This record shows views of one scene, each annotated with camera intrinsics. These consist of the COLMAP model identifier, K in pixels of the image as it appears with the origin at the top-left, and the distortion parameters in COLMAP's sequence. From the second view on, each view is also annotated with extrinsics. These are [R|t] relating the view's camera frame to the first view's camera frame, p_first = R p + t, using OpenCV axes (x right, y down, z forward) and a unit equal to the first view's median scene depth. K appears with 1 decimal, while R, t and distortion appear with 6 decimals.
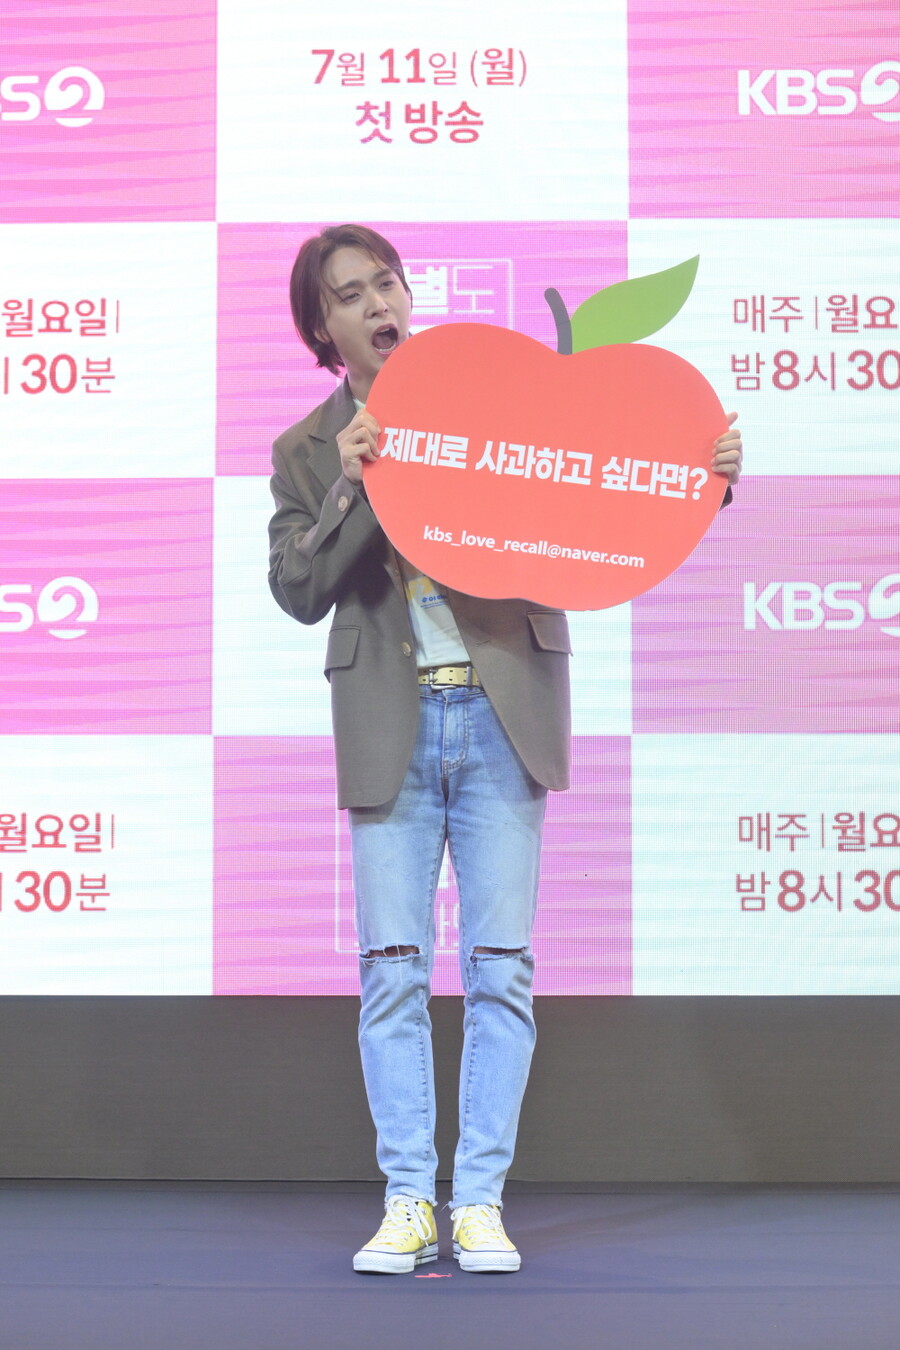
lens RADIAL K [[2796.4, 0, 457.5], [0, 2796.4, 679.0], [0, 0, 1]] dist [0.015201, 0.000000]
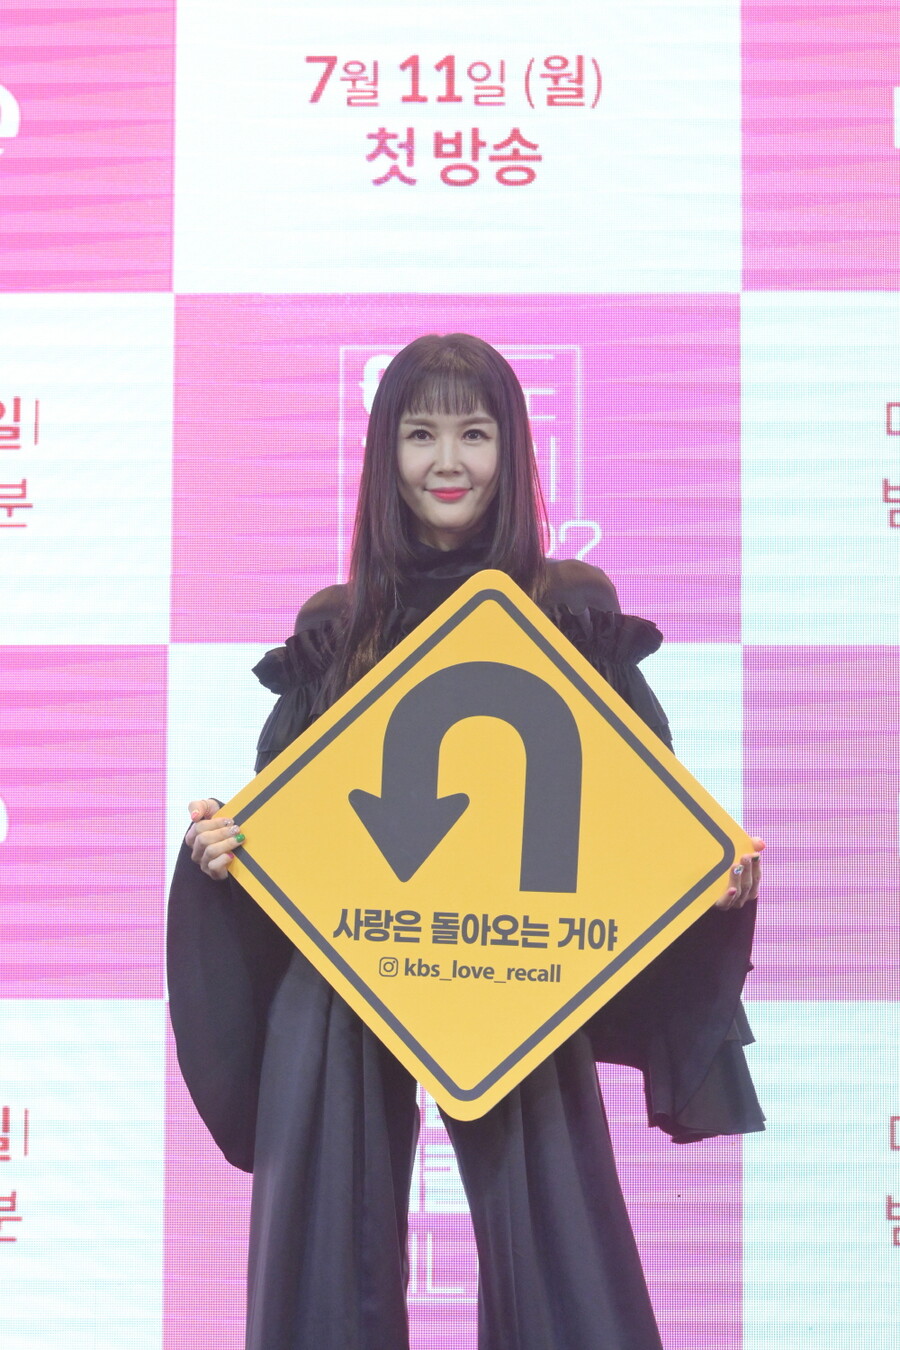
lens RADIAL K [[2796.4, 0, 439.0], [0, 2796.4, 668.4], [0, 0, 1]] dist [0.015201, 0.000000]
pose [[0.999990, 0.004494, 0.000841, -0.017472], [-0.004492, 0.999986, -0.002772, -0.064234], [-0.000854, 0.002769, 0.999996, 0.274793]]
